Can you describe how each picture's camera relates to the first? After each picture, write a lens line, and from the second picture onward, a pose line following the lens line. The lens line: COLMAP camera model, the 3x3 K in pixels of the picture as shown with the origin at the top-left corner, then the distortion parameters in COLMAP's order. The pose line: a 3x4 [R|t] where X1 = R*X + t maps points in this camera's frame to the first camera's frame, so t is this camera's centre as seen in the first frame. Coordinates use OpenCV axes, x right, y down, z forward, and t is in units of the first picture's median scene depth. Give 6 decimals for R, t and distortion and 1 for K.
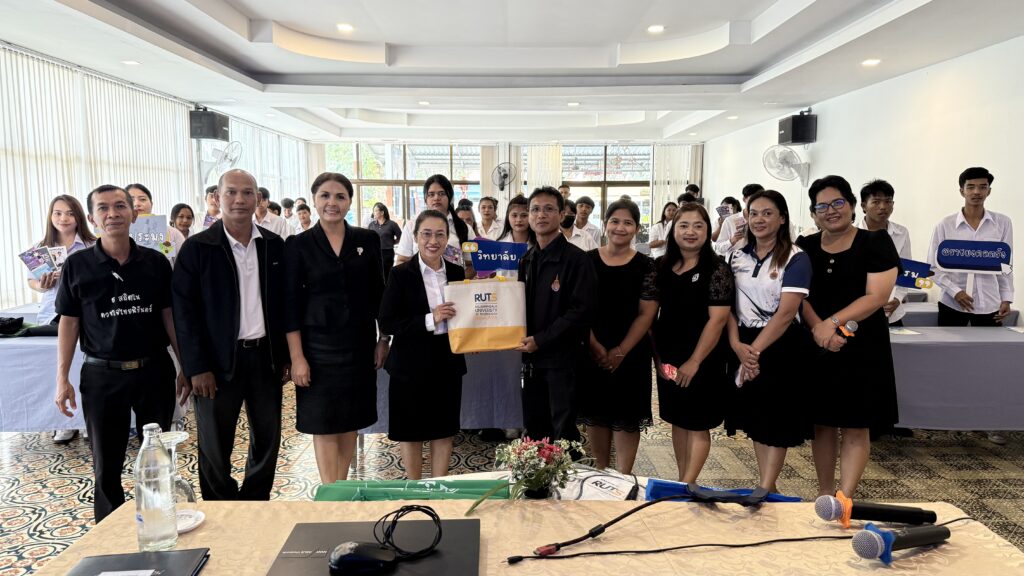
lens RADIAL K [[702.6, 0, 512.0], [0, 702.6, 288.0], [0, 0, 1]] dist [0.095591, -0.000777]
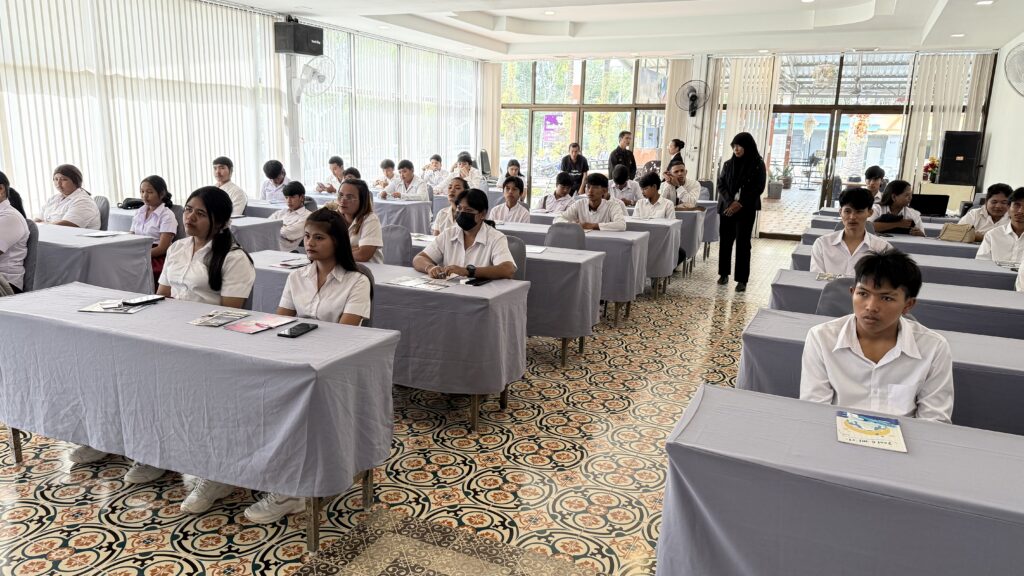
lens RADIAL K [[729.4, 0, 510.1], [0, 729.4, 290.3], [0, 0, 1]] dist [0.008077, -0.009154]
pose [[0.900211, 0.114726, -0.420068, 0.261013], [-0.077186, 0.991434, 0.105364, -0.025426], [0.428558, -0.062427, 0.901355, 0.251966]]
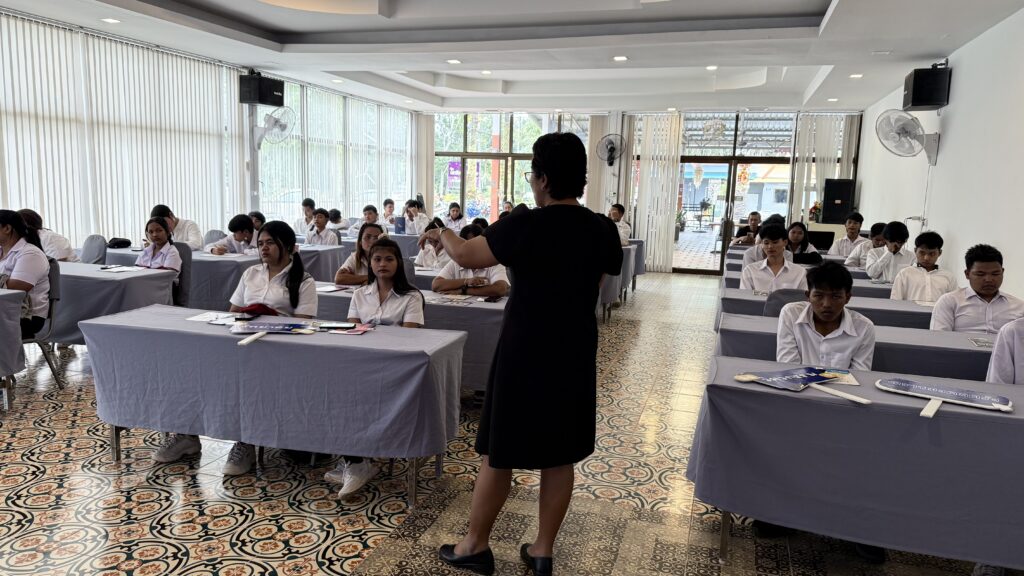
lens RADIAL K [[726.4, 0, 512.8], [0, 726.4, 275.8], [0, 0, 1]] dist [0.057348, -0.003711]
pose [[0.953386, 0.068138, -0.293961, 0.228414], [-0.066629, 0.997663, 0.015158, -0.009775], [0.294307, 0.005135, 0.955697, 0.137228]]
